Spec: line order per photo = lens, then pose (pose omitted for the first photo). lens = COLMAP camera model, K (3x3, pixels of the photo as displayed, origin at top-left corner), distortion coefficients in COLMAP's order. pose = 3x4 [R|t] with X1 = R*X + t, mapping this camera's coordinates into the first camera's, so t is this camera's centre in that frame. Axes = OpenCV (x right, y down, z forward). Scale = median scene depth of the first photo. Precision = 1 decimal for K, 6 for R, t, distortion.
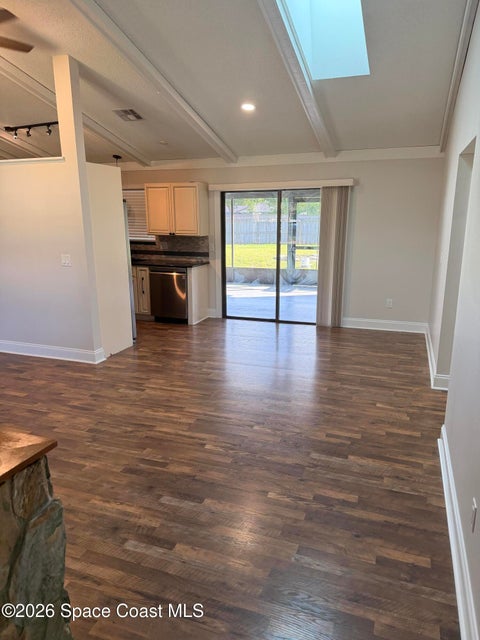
lens RADIAL K [[450.1, 0, 240.0], [0, 450.1, 320.0], [0, 0, 1]] dist [0.002542, 0.001068]
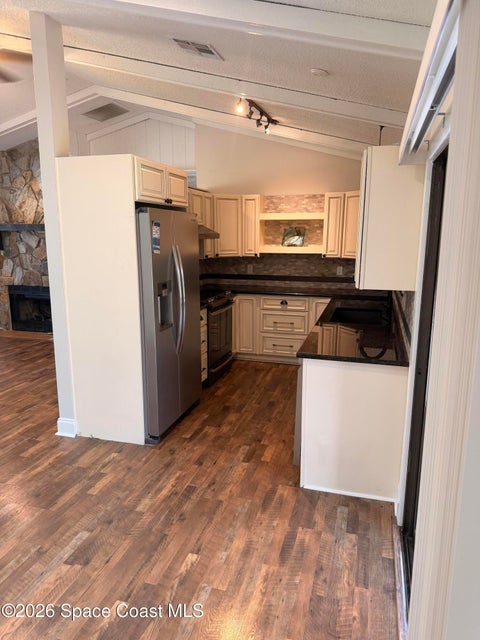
lens RADIAL K [[450.1, 0, 240.0], [0, 450.1, 320.0], [0, 0, 1]] dist [0.002542, 0.001068]
pose [[0.064822, 0.201695, -0.977301, 0.394200], [-0.223132, 0.957493, 0.182808, -0.292651], [0.972631, 0.206217, 0.107072, 1.219996]]
